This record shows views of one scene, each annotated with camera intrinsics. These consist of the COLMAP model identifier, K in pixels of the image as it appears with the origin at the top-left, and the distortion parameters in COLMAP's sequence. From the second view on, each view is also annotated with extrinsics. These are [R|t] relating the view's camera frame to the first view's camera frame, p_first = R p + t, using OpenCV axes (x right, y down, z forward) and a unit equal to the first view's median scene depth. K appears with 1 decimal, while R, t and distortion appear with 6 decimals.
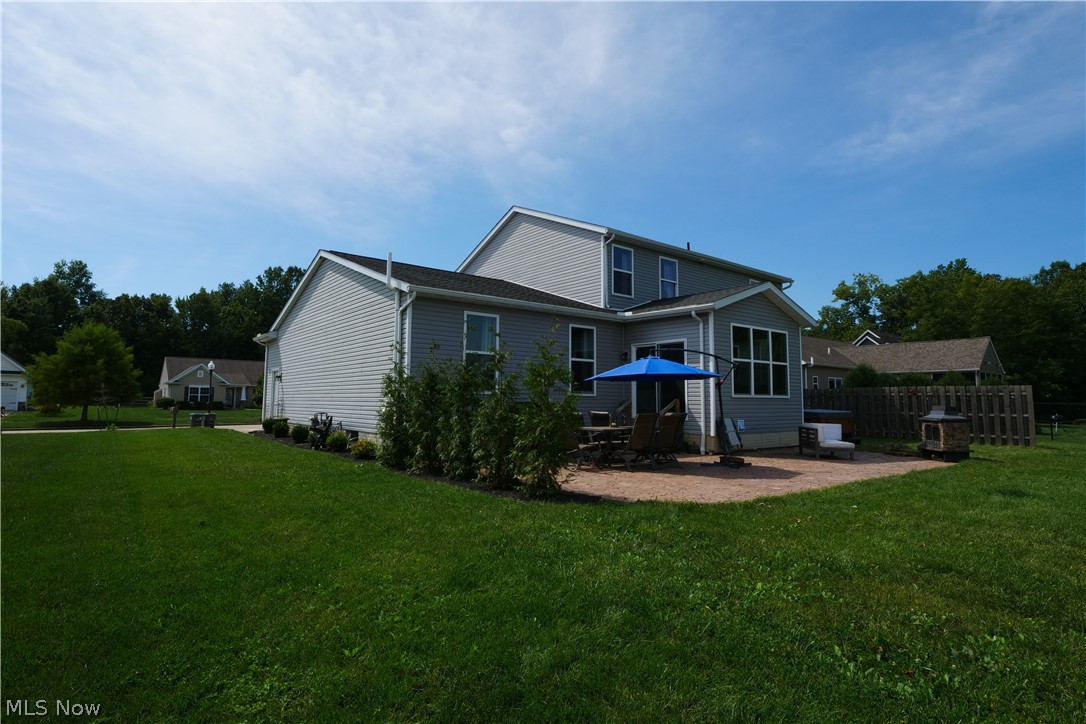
lens RADIAL K [[568.4, 0, 532.0], [0, 568.4, 355.6], [0, 0, 1]] dist [-0.006077, -0.001129]
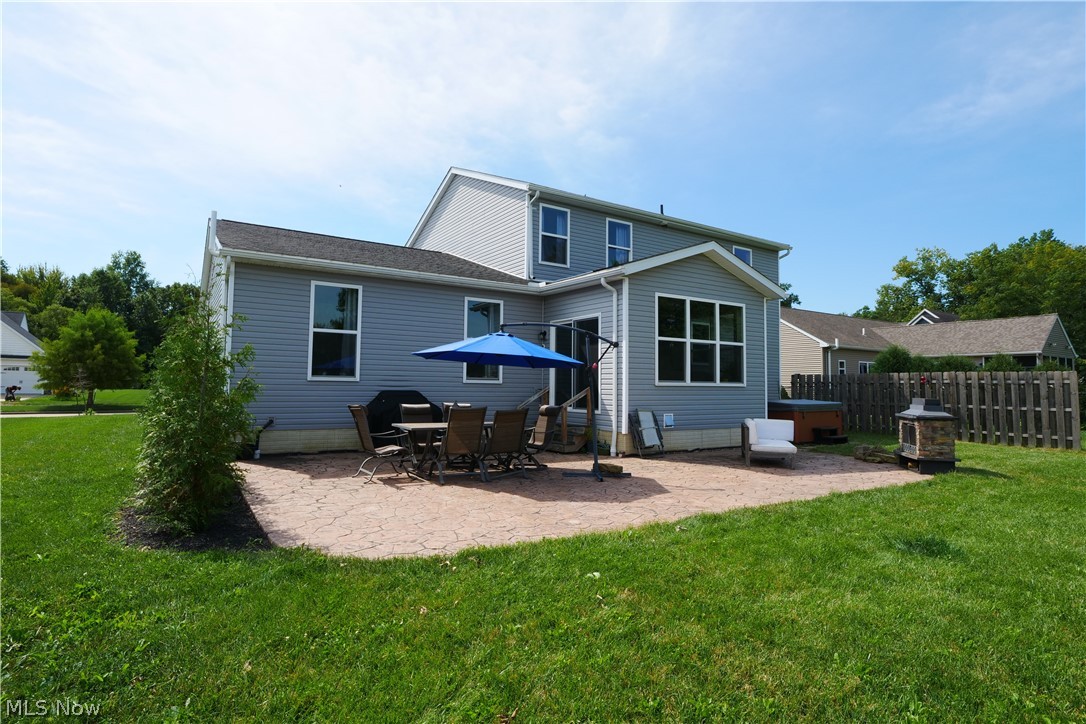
lens RADIAL K [[566.8, 0, 529.3], [0, 566.8, 357.0], [0, 0, 1]] dist [-0.004672, -0.001827]
pose [[0.994851, -0.001528, -0.101339, 0.199093], [0.004468, 0.999575, 0.028790, 0.007276], [0.101252, -0.029095, 0.994435, 0.145164]]
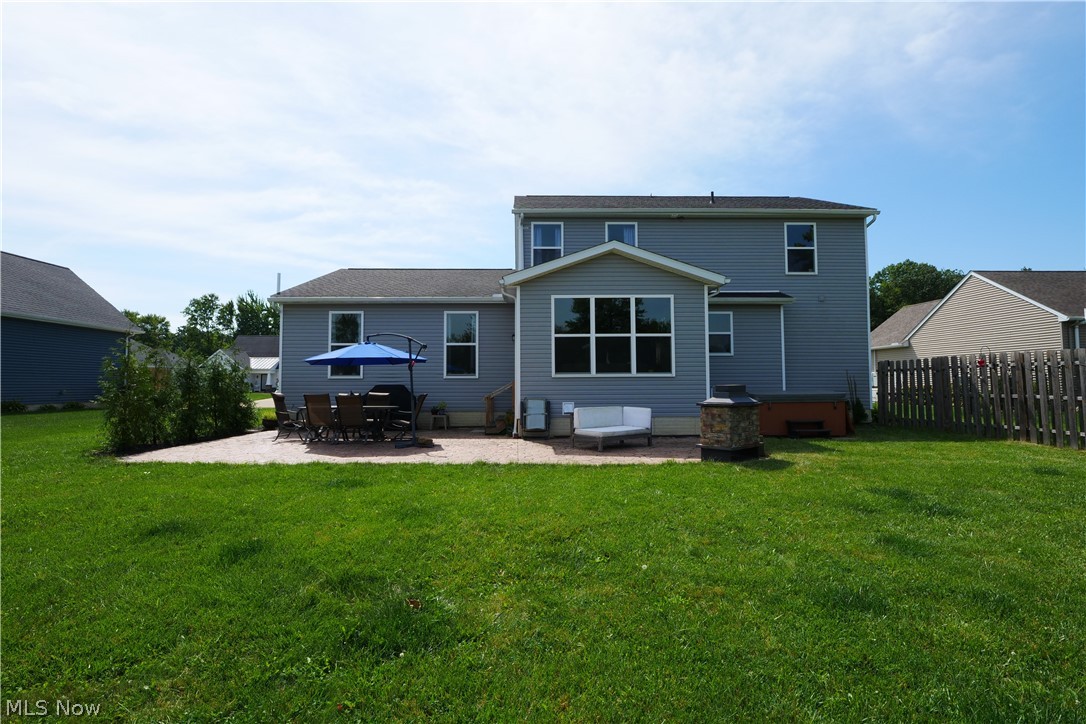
lens RADIAL K [[566.8, 0, 529.3], [0, 566.8, 357.0], [0, 0, 1]] dist [-0.004672, -0.001827]
pose [[0.800072, -0.038477, -0.598669, 0.675370], [0.059206, 0.998133, 0.014973, 0.019567], [0.596975, -0.047424, 0.800857, 0.194122]]
